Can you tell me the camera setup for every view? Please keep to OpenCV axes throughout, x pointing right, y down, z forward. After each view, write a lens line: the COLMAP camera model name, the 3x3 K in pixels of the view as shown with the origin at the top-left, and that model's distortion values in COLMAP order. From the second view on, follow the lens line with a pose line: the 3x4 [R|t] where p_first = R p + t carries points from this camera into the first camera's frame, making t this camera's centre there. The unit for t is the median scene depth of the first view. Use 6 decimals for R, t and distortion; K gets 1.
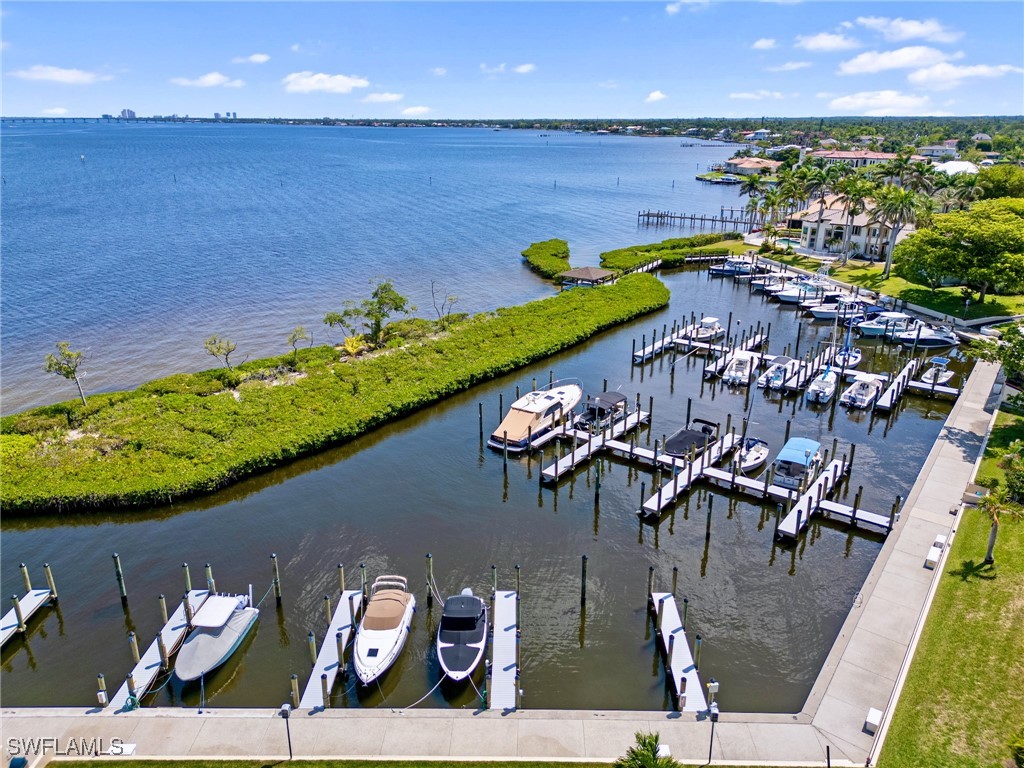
lens RADIAL K [[719.5, 0, 508.1], [0, 719.5, 384.6], [0, 0, 1]] dist [0.058365, -0.044168]
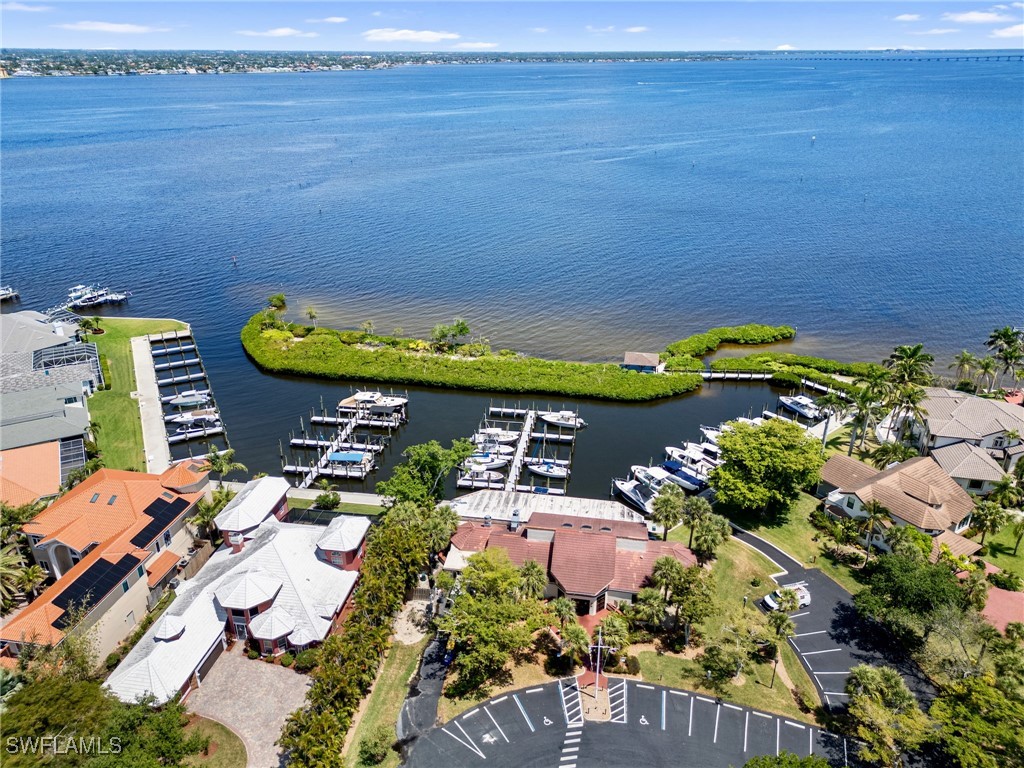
lens RADIAL K [[725.7, 0, 509.5], [0, 725.7, 385.0], [0, 0, 1]] dist [0.083903, -0.091987]
pose [[0.469611, 0.366702, -0.803116, 1.987984], [-0.309161, 0.920368, 0.239461, -0.661873], [0.826973, 0.135839, 0.545585, 0.207235]]
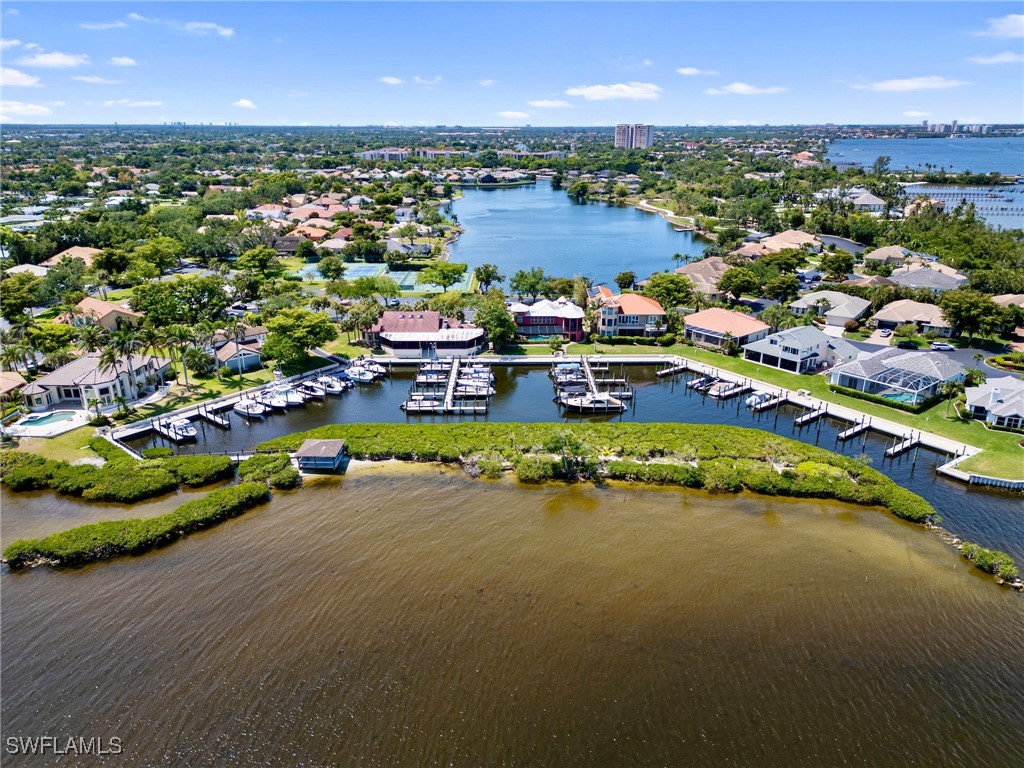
lens RADIAL K [[719.5, 0, 508.1], [0, 719.5, 384.6], [0, 0, 1]] dist [0.058365, -0.044168]
pose [[-0.606982, -0.270540, 0.747249, -1.535512], [0.276431, 0.809683, 0.517686, -1.320963], [-0.745090, 0.520789, -0.416677, 2.240032]]
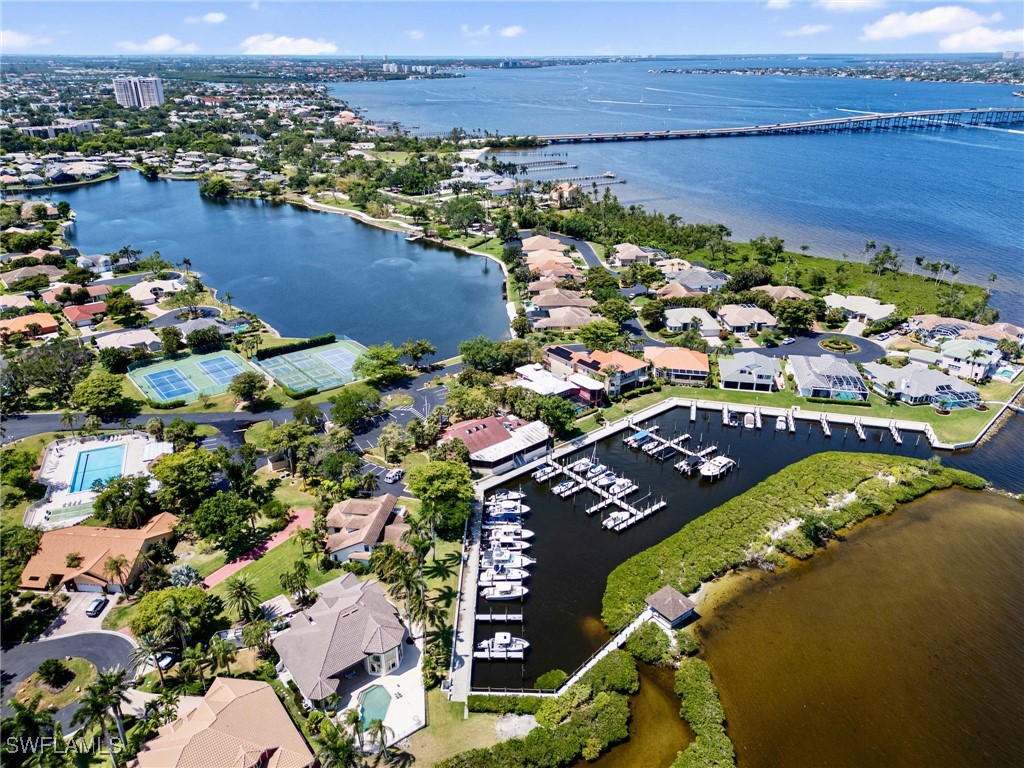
lens RADIAL K [[719.1, 0, 508.0], [0, 719.1, 382.6], [0, 0, 1]] dist [0.075413, -0.077610]
pose [[-0.972897, -0.095315, 0.210682, 0.285426], [0.080941, 0.713091, 0.696383, -2.306750], [-0.216612, 0.694562, -0.686049, 3.020268]]
